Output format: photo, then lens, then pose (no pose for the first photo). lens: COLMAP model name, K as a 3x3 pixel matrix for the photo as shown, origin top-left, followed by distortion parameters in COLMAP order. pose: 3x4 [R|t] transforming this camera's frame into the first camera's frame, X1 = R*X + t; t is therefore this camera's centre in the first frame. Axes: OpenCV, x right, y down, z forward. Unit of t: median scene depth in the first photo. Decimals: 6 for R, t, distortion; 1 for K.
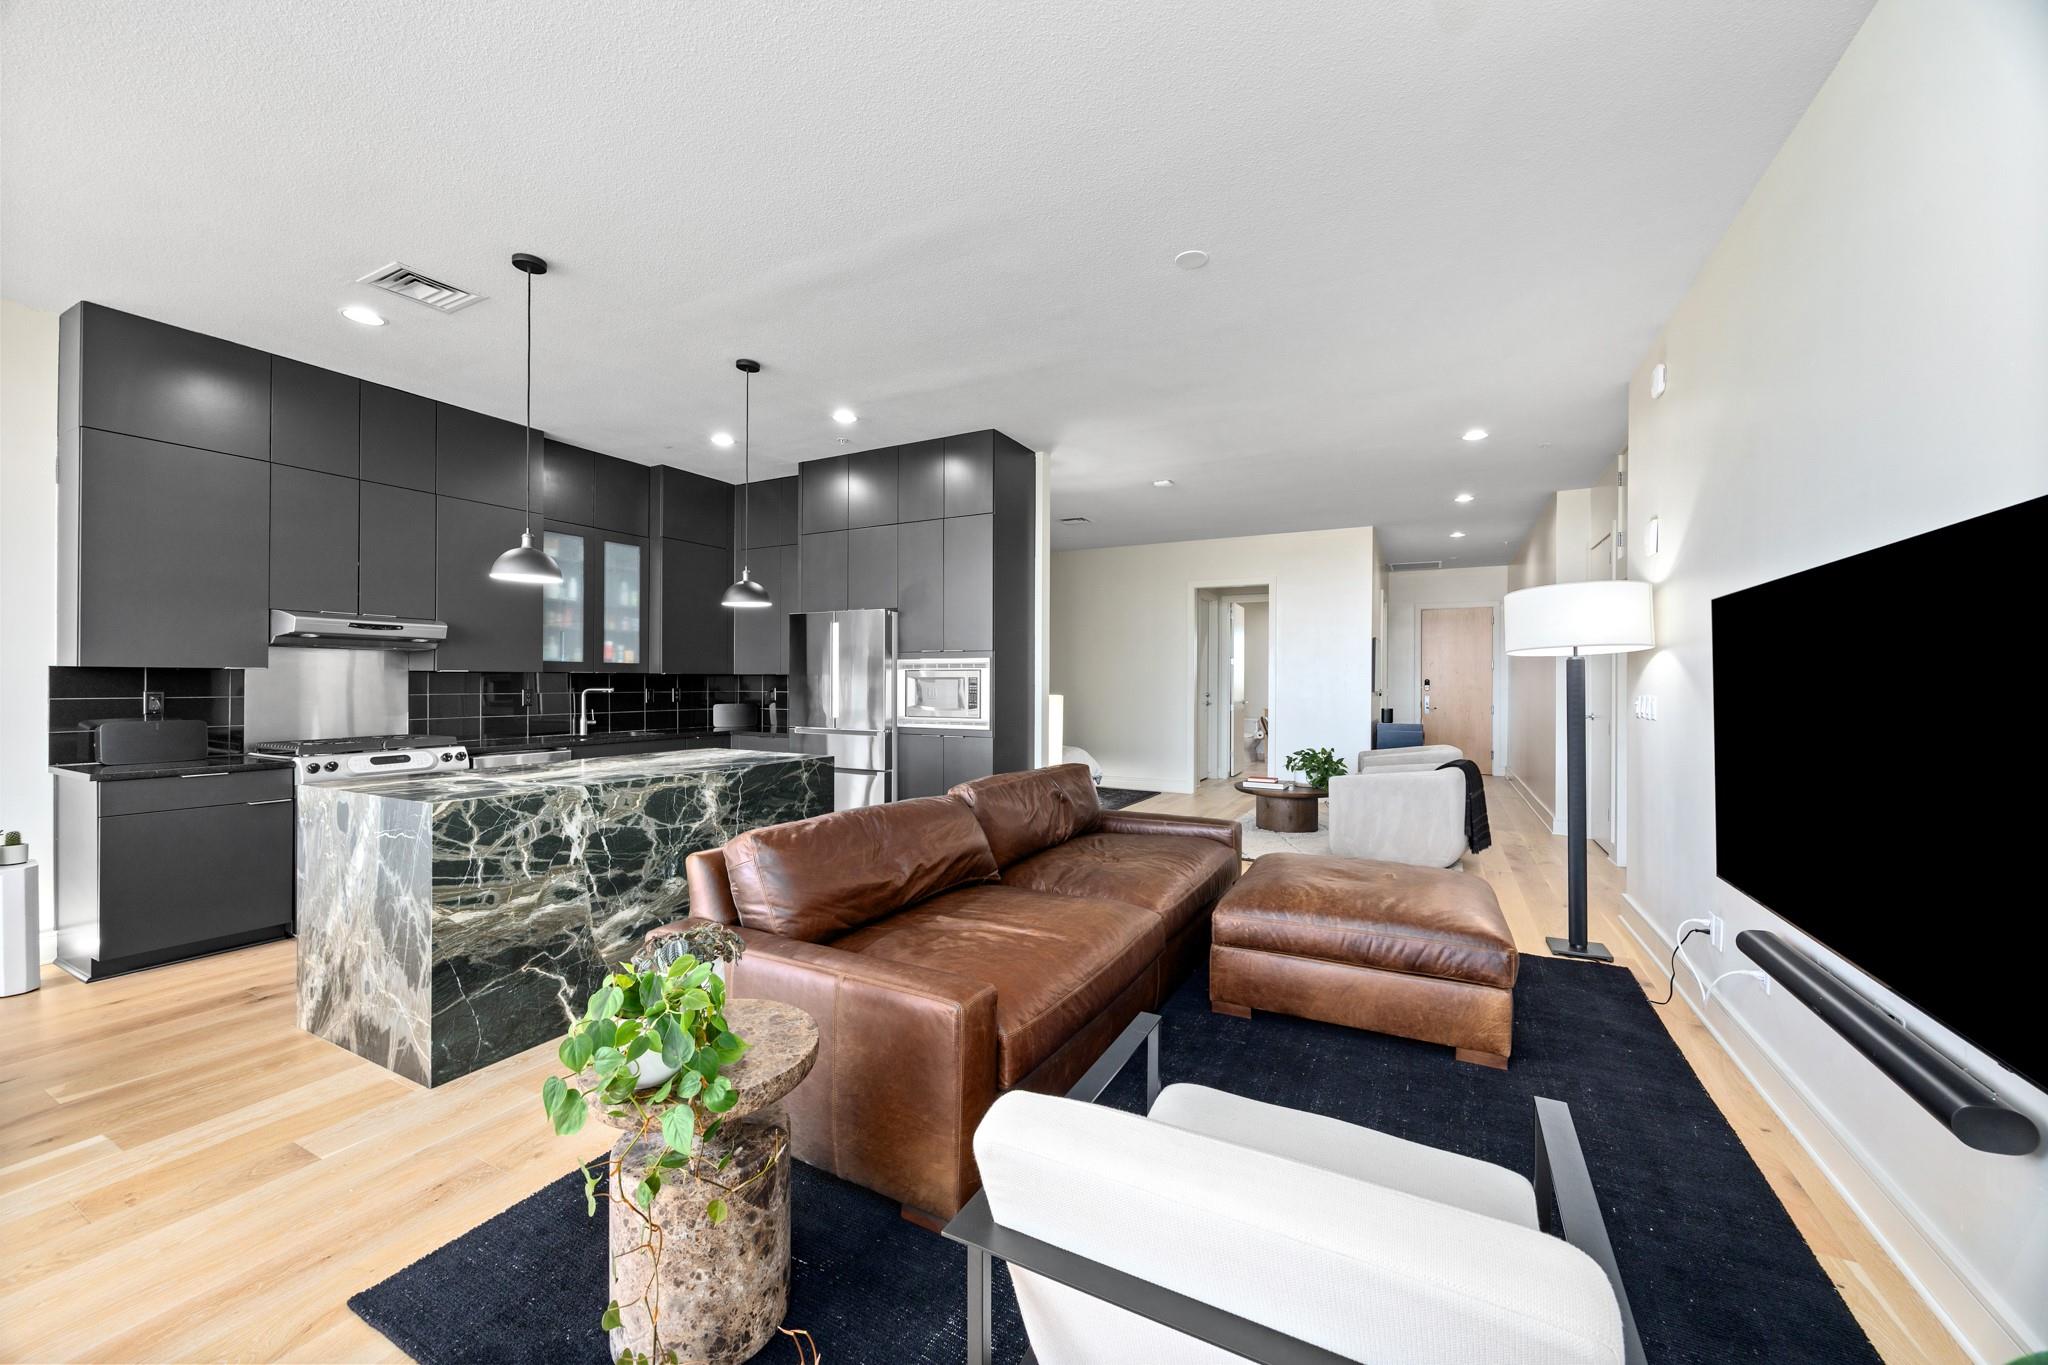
lens RADIAL K [[780.1, 0, 1022.0], [0, 780.1, 683.1], [0, 0, 1]] dist [-0.000061, -0.000088]
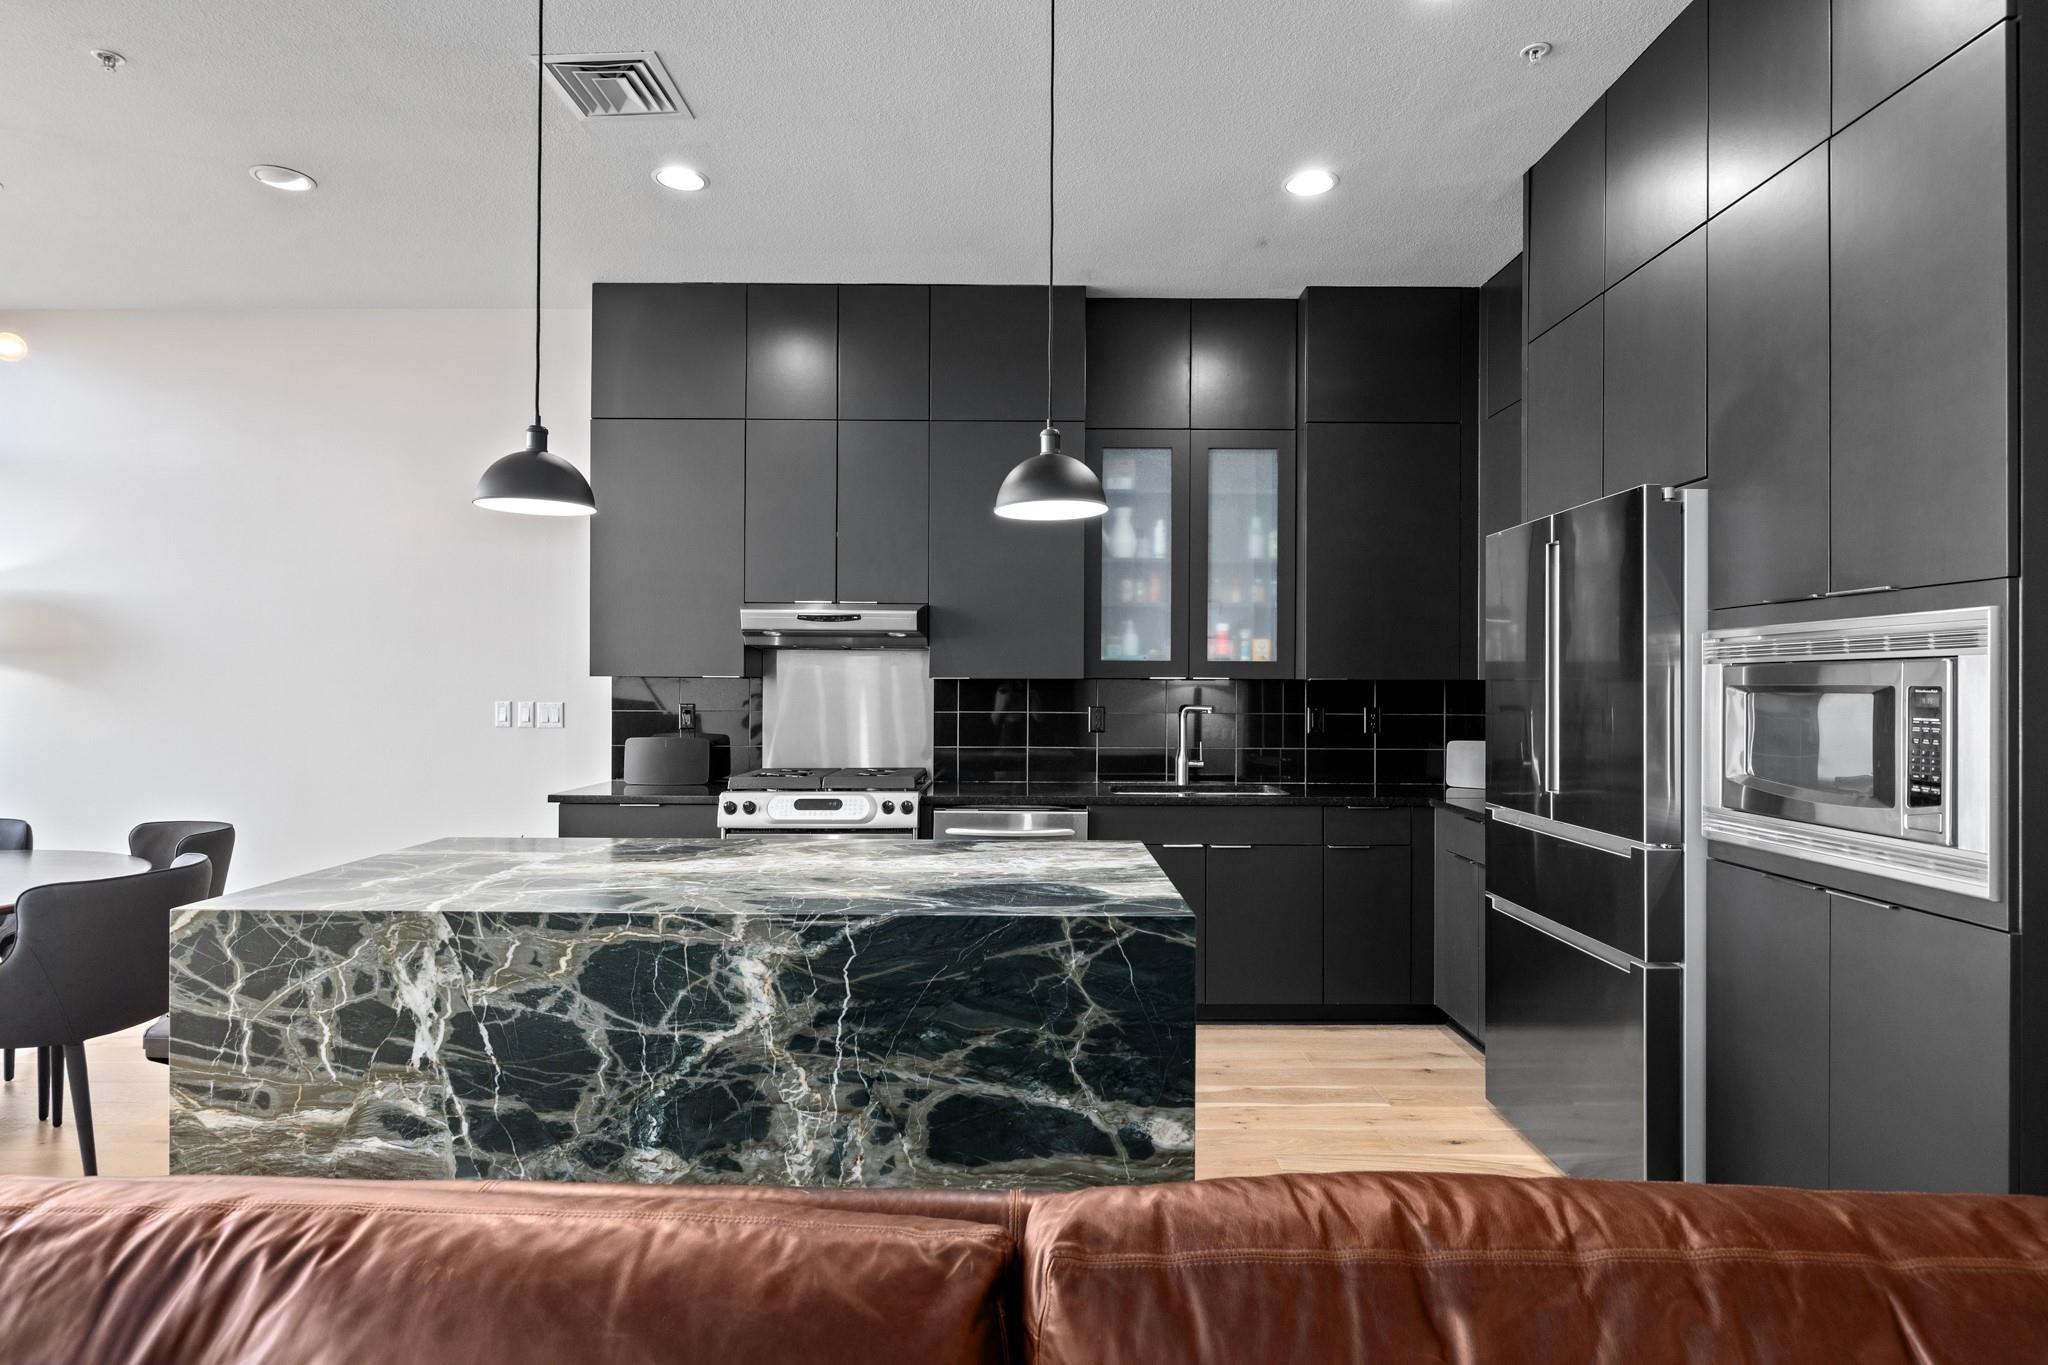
lens RADIAL K [[1083.6, 0, 1022.6], [0, 1083.6, 687.4], [0, 0, 1]] dist [-0.001716, -0.000742]
pose [[0.466726, -0.000769, -0.884402, 0.180451], [-0.004025, 0.999987, -0.002994, -0.006960], [0.884393, 0.004957, 0.466717, 0.878911]]
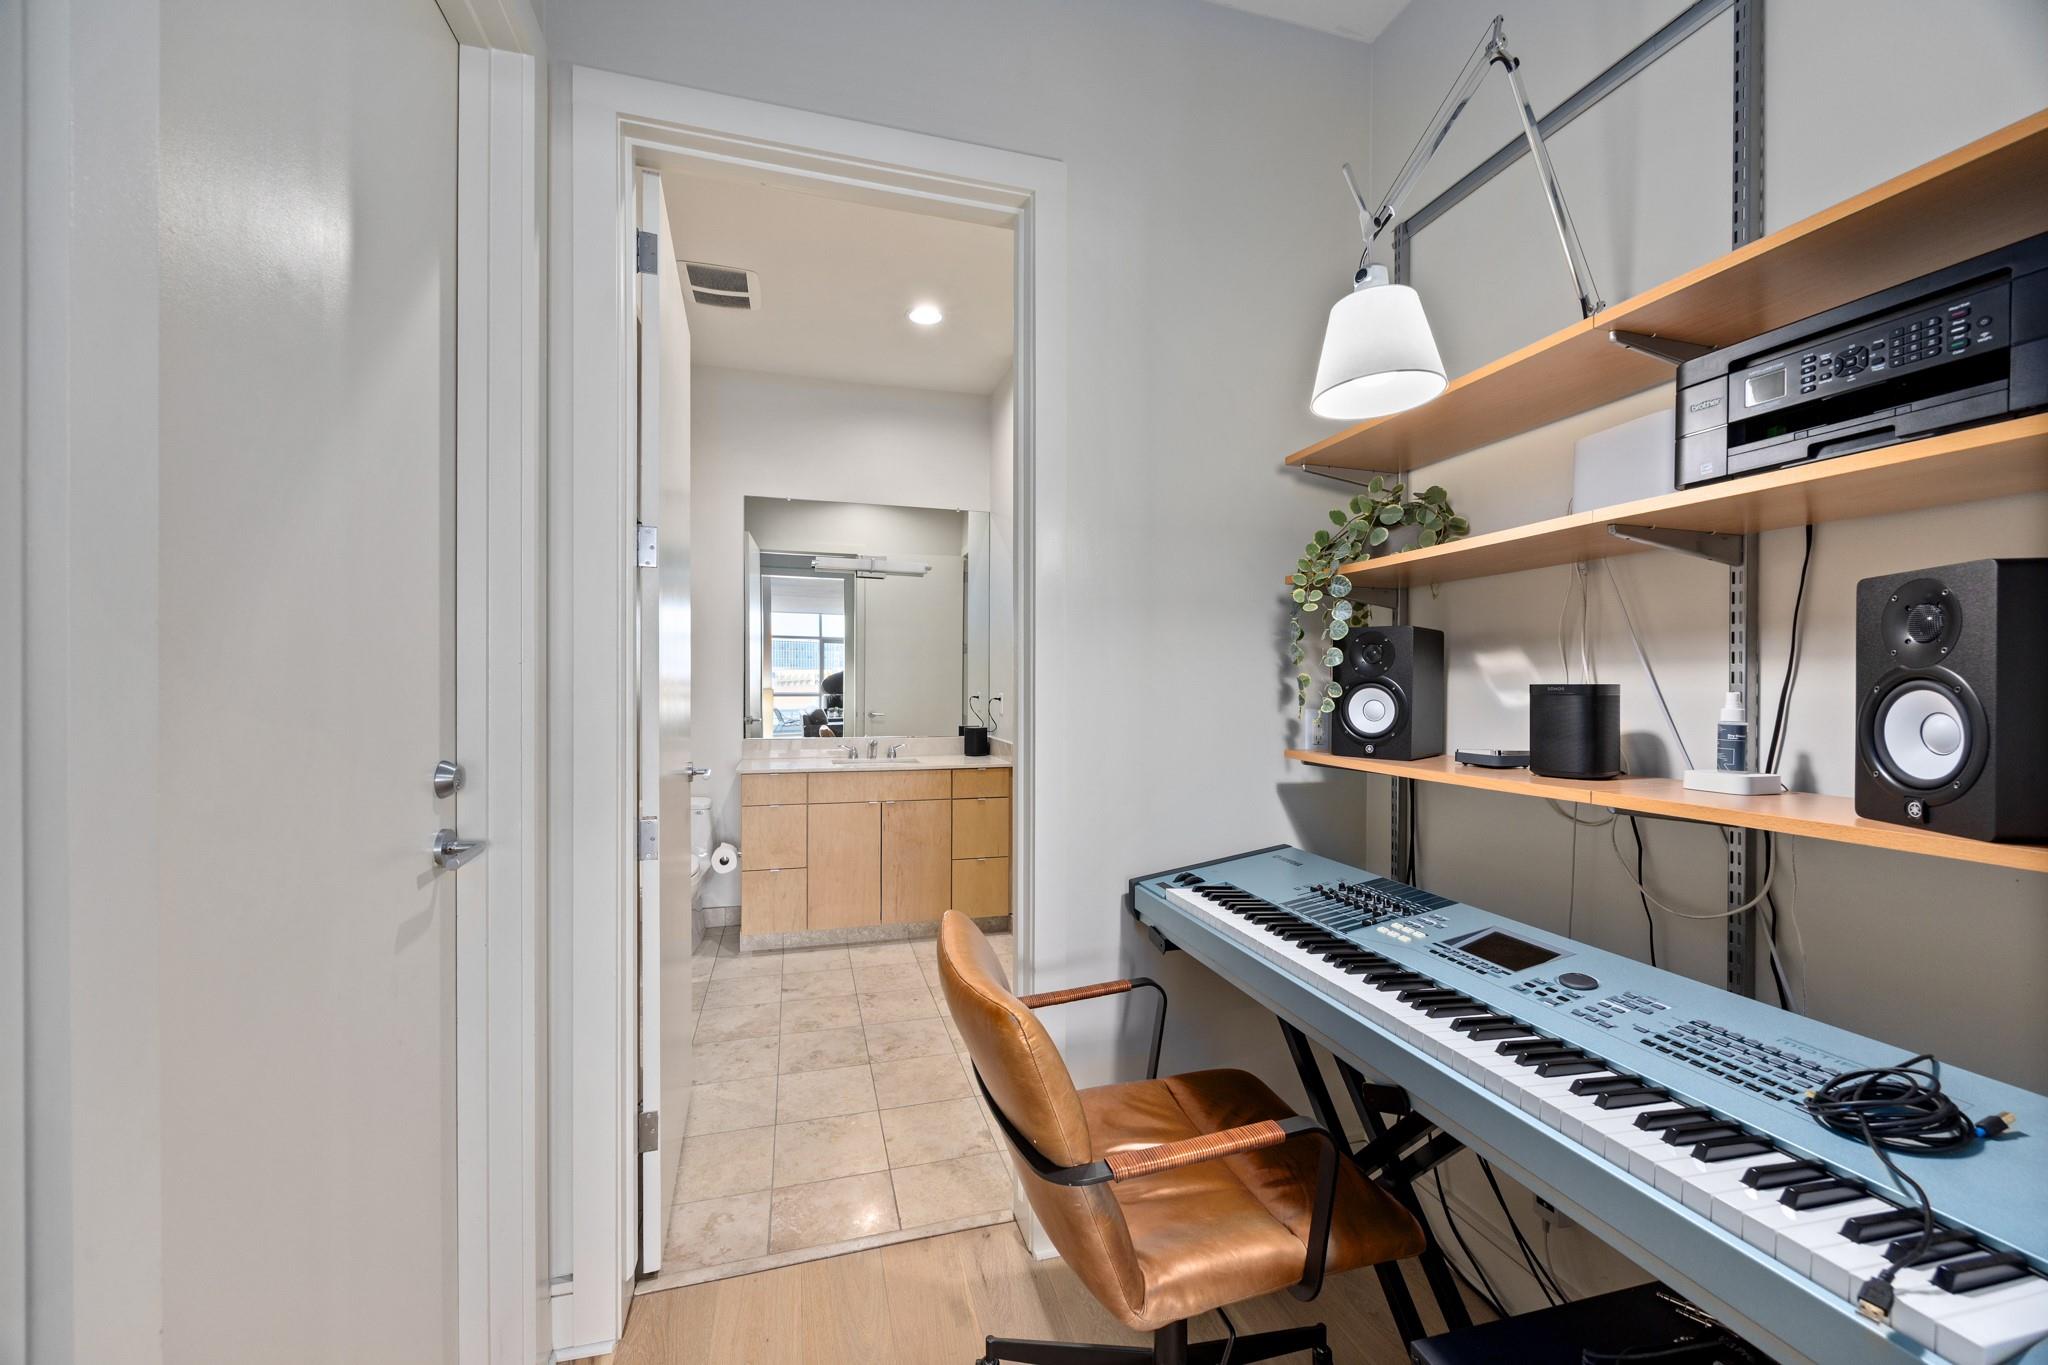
lens RADIAL K [[780.1, 0, 1022.0], [0, 780.1, 683.1], [0, 0, 1]] dist [-0.000061, -0.000088]
pose [[0.719995, -0.000885, 0.693979, 0.689897], [0.001667, 0.999999, -0.000454, -0.001609], [-0.693977, 0.001484, 0.719995, 2.685934]]
